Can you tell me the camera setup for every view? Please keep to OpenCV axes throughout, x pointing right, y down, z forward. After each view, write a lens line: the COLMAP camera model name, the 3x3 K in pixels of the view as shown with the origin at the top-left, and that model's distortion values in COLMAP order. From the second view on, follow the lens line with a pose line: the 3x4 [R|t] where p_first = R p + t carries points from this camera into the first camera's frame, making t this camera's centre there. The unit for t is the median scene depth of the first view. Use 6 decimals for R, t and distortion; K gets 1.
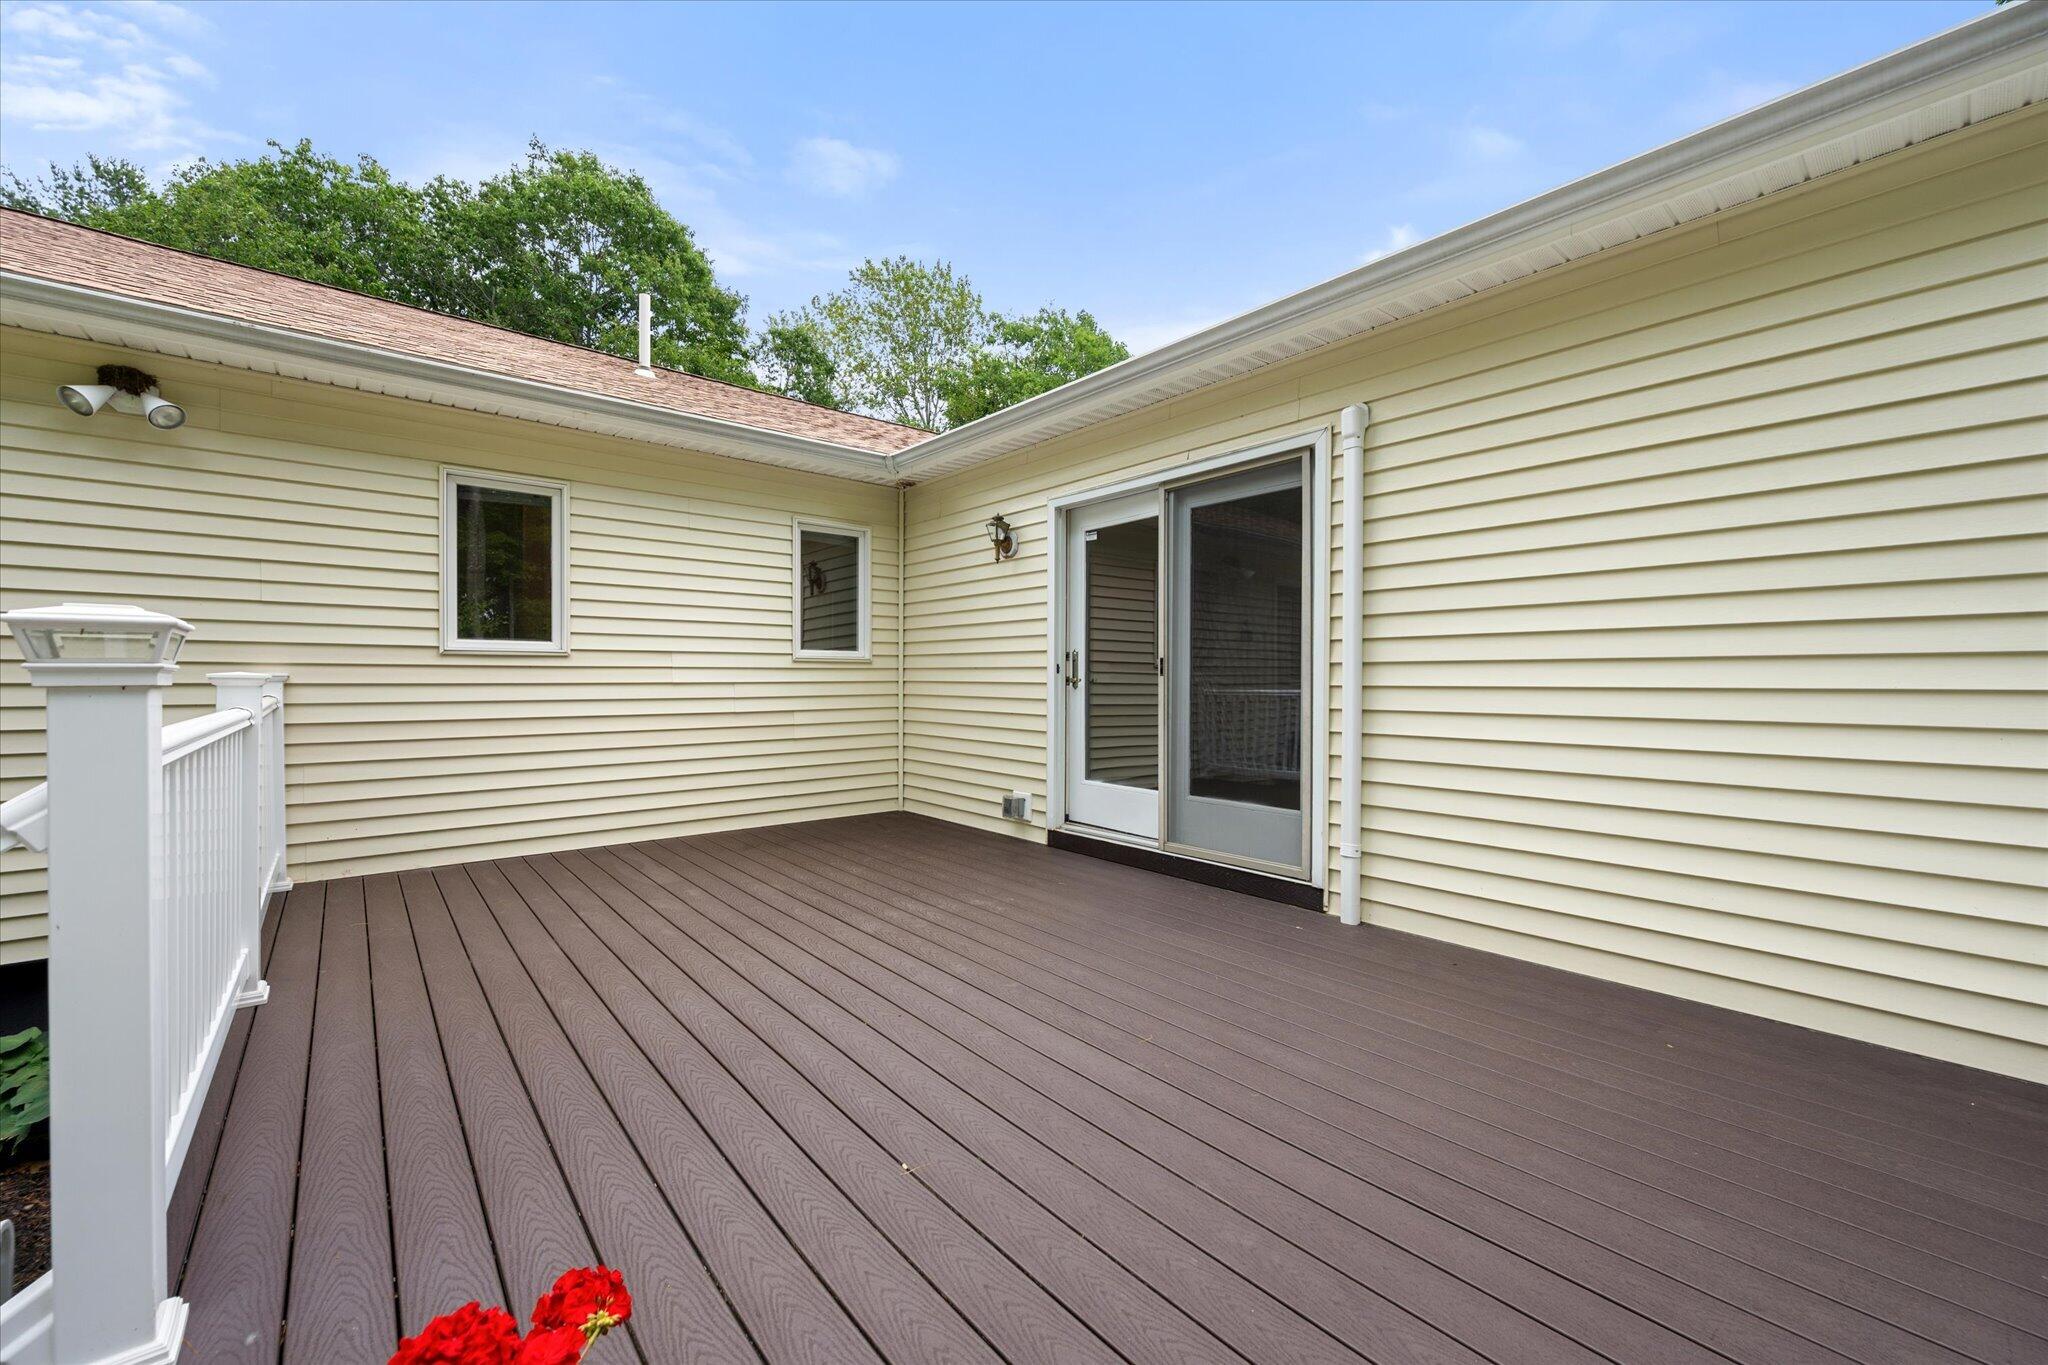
lens RADIAL K [[814.2, 0, 1030.0], [0, 814.2, 696.9], [0, 0, 1]] dist [0.000097, 0.000055]
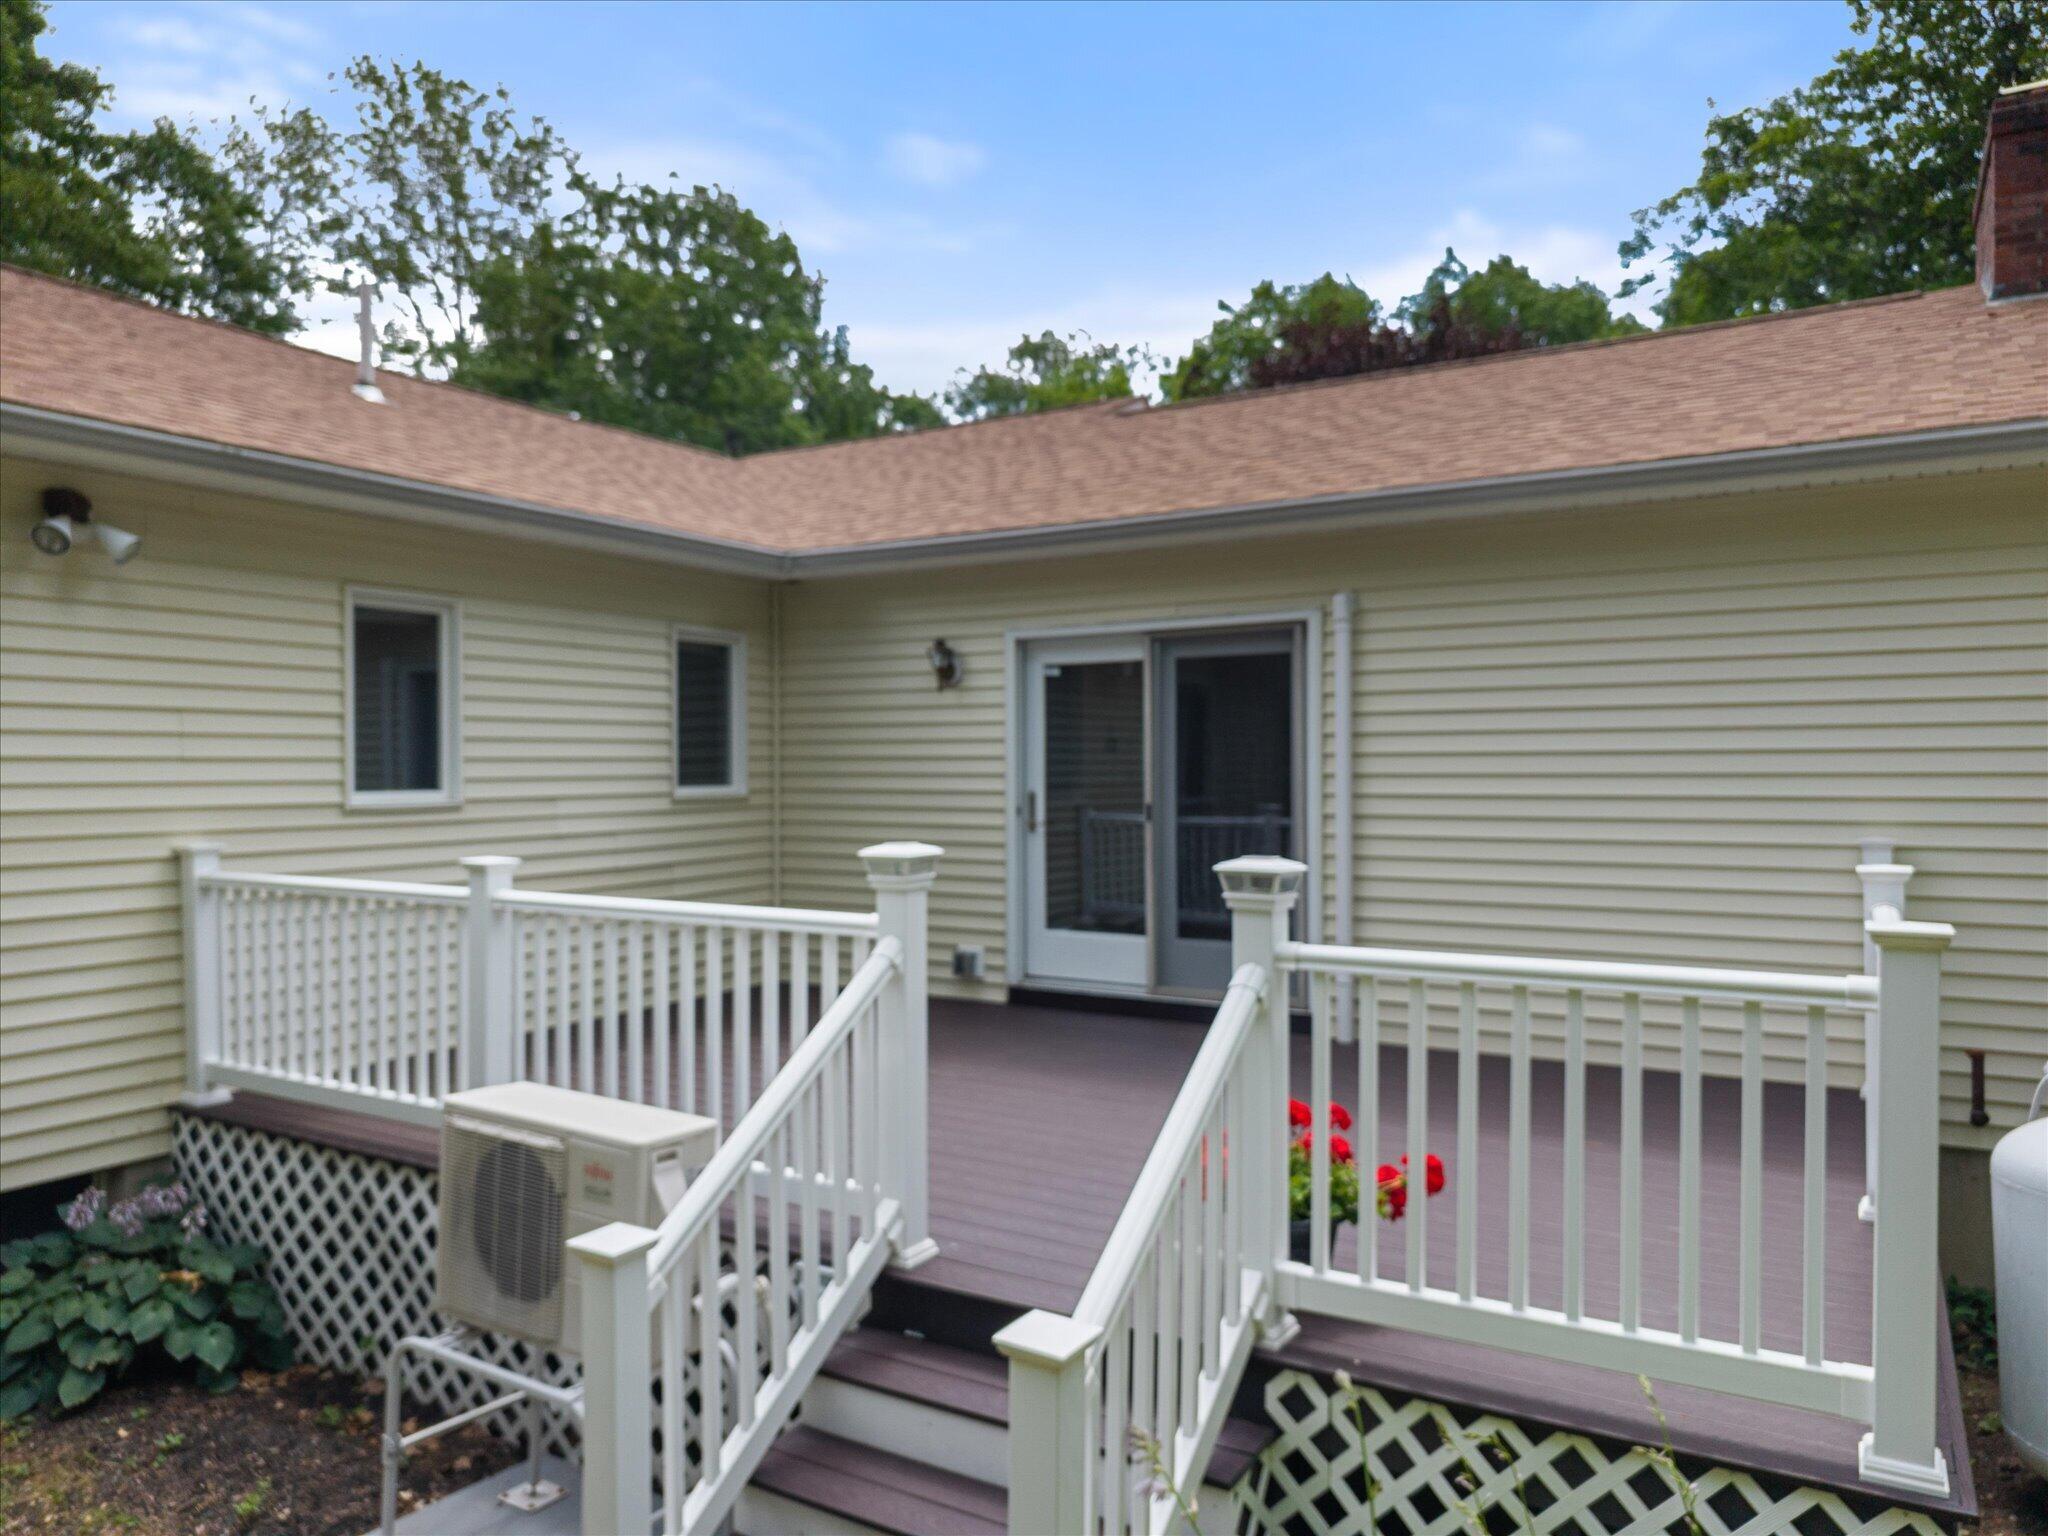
lens RADIAL K [[1408.4, 0, 1024.0], [0, 1408.4, 768.0], [0, 0, 1]] dist [0.089037, -0.000554]
pose [[0.947401, -0.006794, 0.319975, -0.474708], [0.012643, 0.999789, -0.016205, -0.058253], [-0.319798, 0.019398, 0.947287, -0.527320]]
